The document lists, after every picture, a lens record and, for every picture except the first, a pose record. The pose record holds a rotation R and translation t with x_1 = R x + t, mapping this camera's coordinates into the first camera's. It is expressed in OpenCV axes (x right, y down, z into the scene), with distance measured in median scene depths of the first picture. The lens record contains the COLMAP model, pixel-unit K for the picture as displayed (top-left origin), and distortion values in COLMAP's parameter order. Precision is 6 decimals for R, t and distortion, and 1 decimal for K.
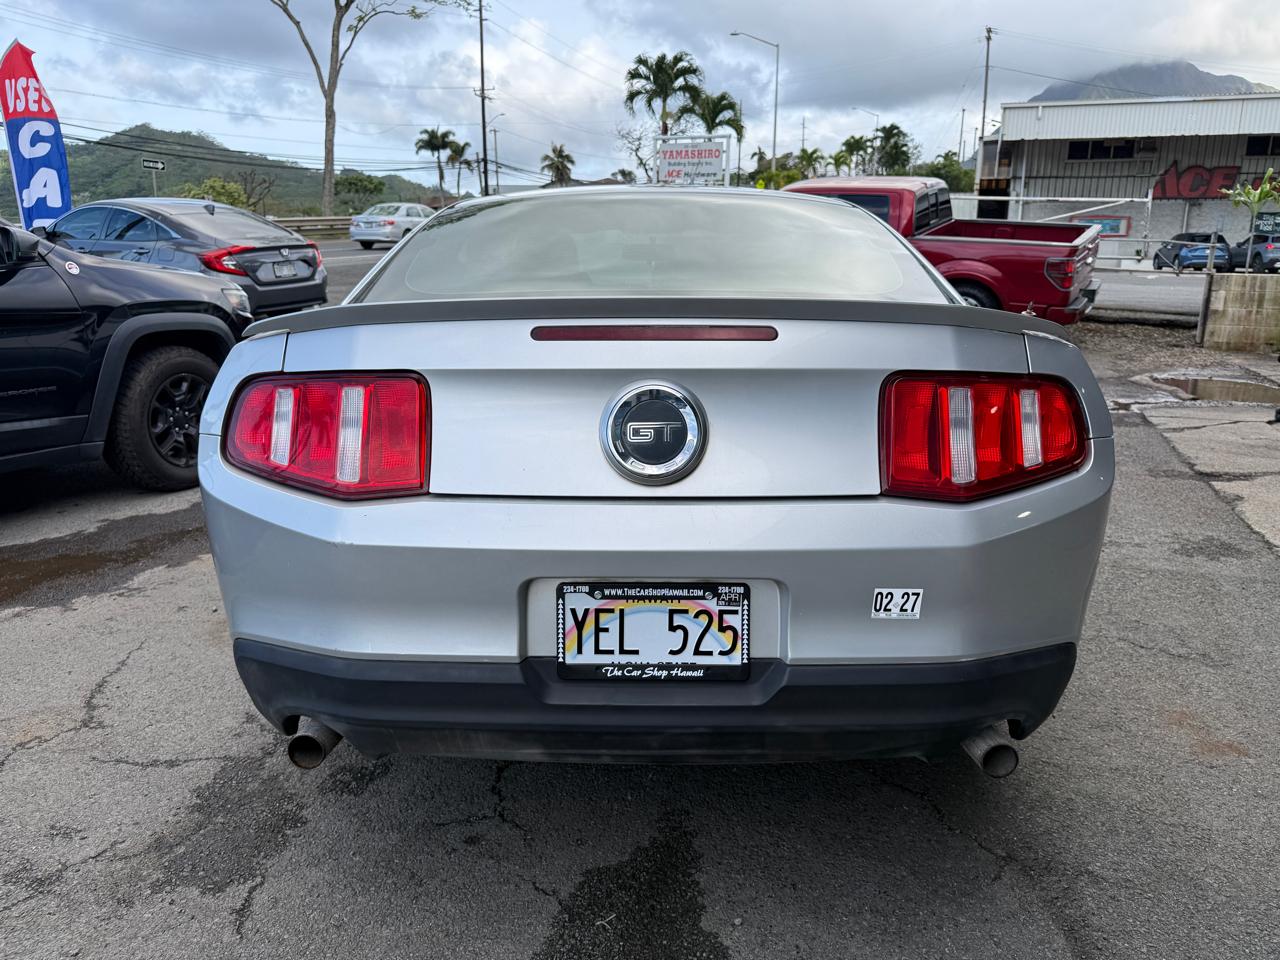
lens RADIAL K [[928.9, 0, 642.8], [0, 928.9, 461.8], [0, 0, 1]] dist [-0.004795, -0.010017]
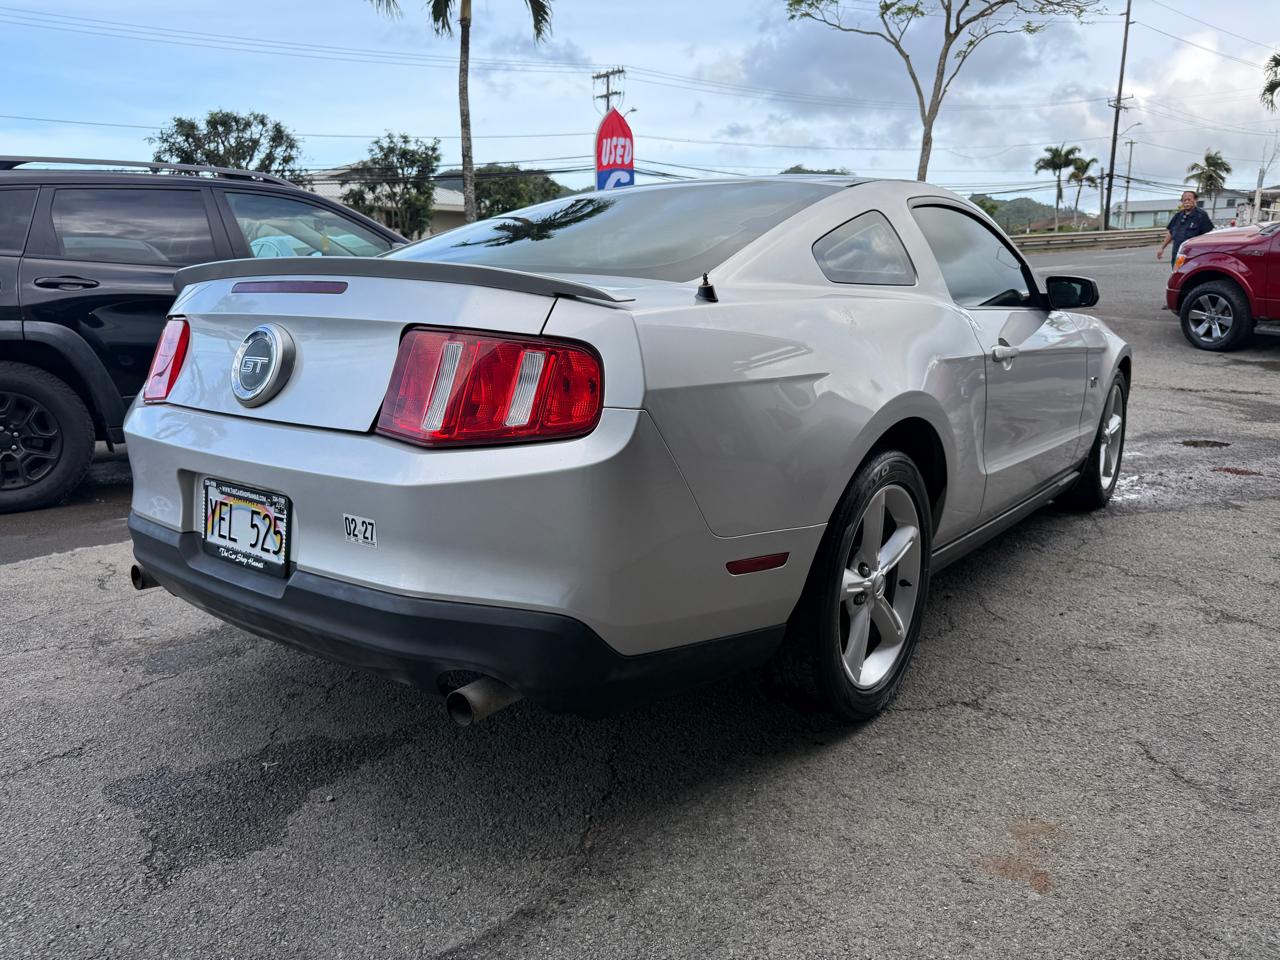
lens RADIAL K [[902.8, 0, 644.6], [0, 902.8, 477.8], [0, 0, 1]] dist [0.007912, -0.008092]
pose [[0.805632, 0.118601, -0.580422, 1.054929], [-0.120726, 0.992064, 0.035146, 0.010493], [0.579984, 0.041758, 0.813557, 0.299604]]
